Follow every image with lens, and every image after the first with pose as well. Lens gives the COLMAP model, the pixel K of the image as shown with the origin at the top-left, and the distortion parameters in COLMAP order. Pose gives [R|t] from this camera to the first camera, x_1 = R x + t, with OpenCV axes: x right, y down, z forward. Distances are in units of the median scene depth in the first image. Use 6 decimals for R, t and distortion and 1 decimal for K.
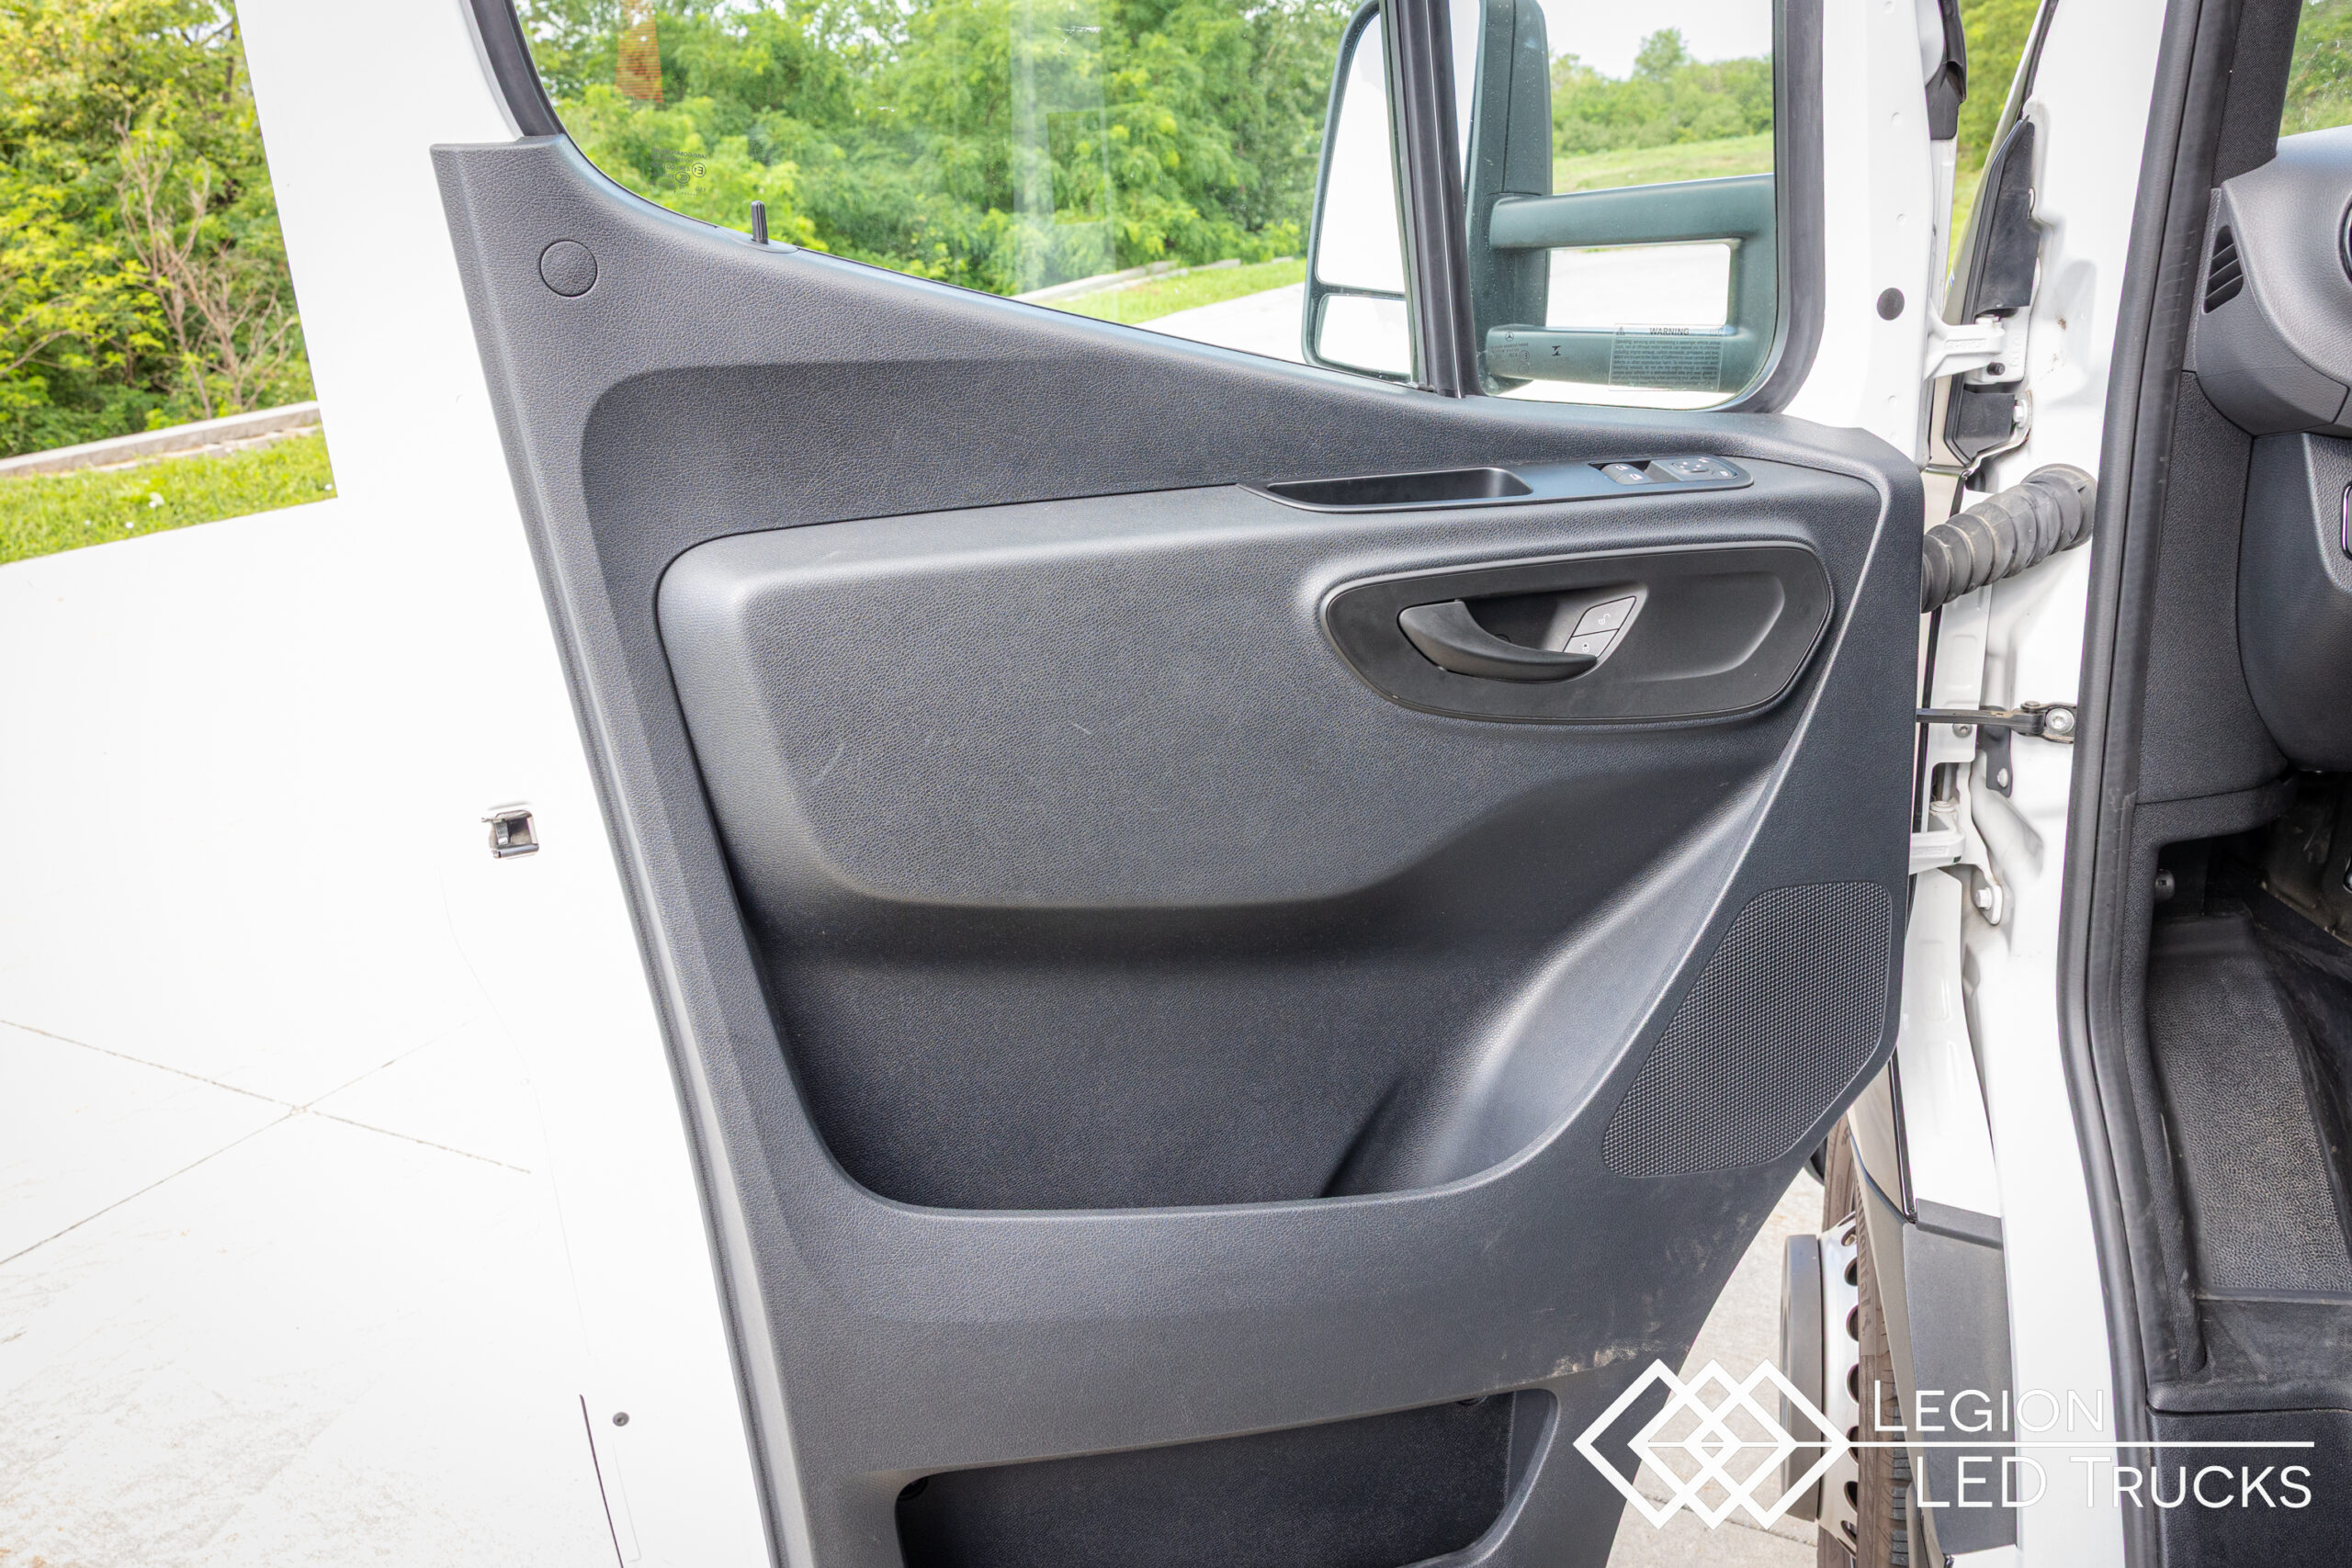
lens RADIAL K [[1845.7, 0, 1180.6], [0, 1845.7, 757.9], [0, 0, 1]] dist [0.002510, -0.006771]
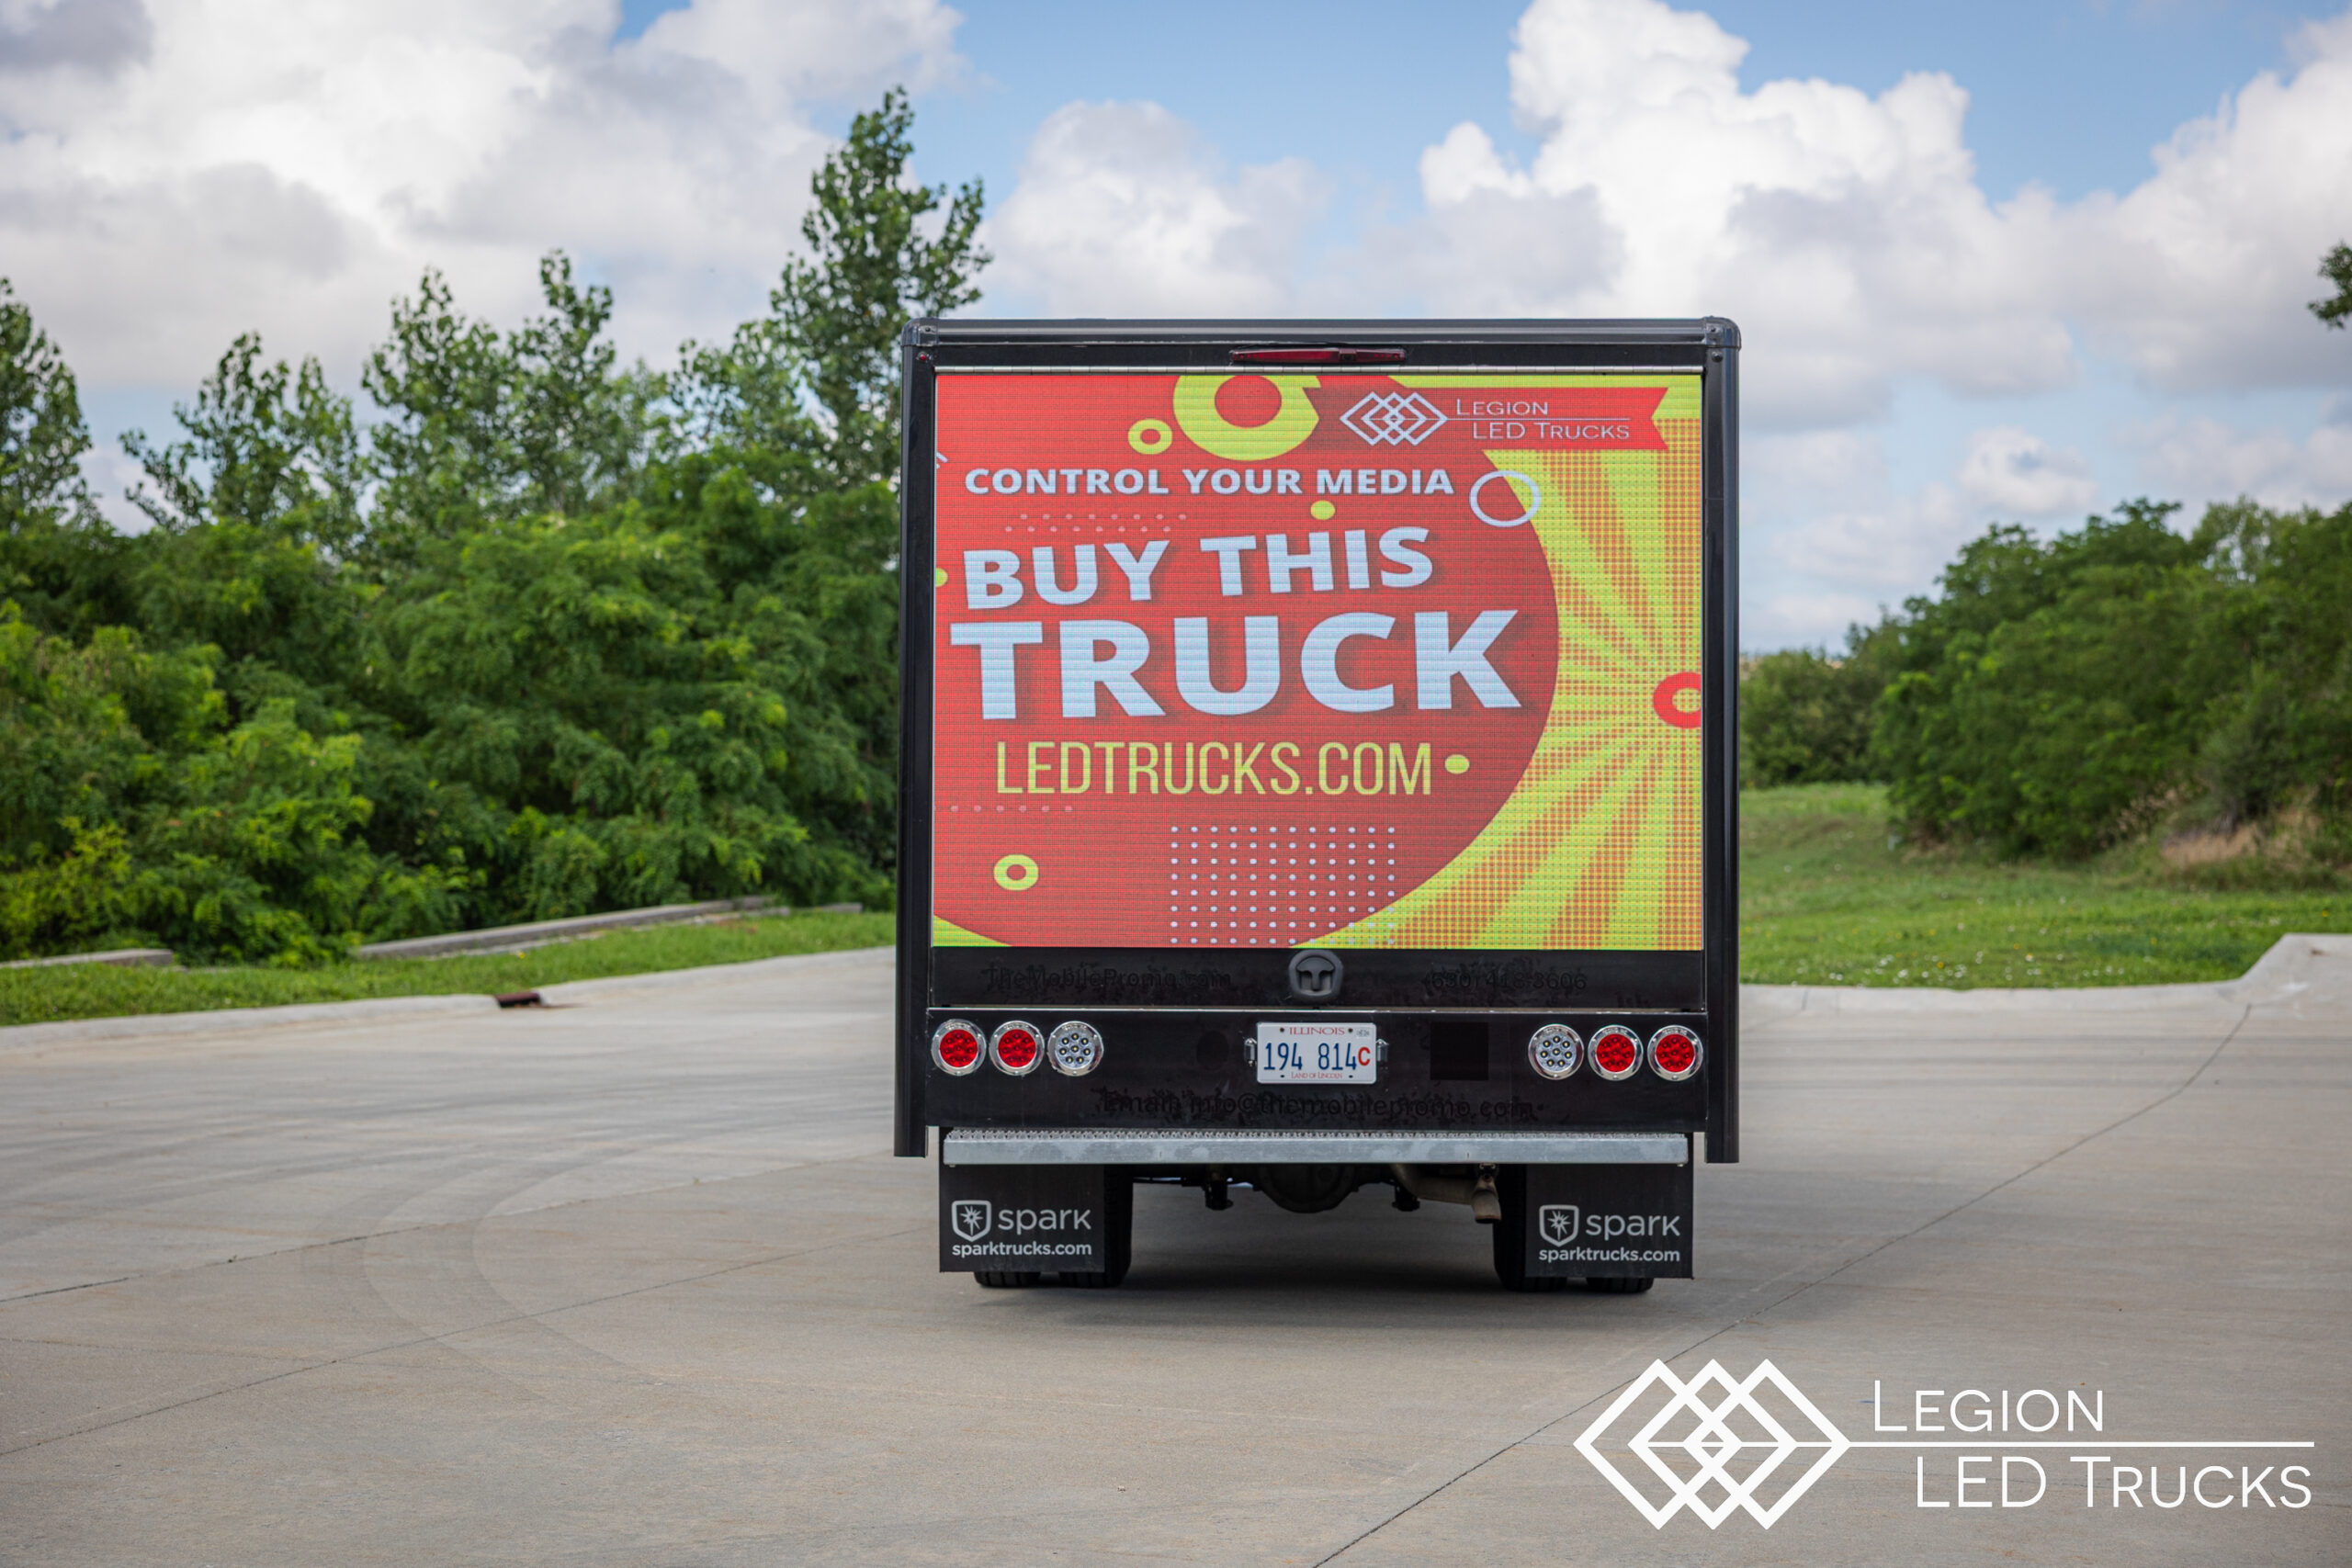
lens RADIAL K [[4251.3, 0, 1183.1], [0, 4251.3, 776.3], [0, 0, 1]] dist [-0.028291, 0.000000]
pose [[0.990984, 0.071787, 0.113123, -0.036188], [-0.033562, 0.950428, -0.309127, 0.193832], [-0.129707, 0.302544, 0.944269, -0.598262]]
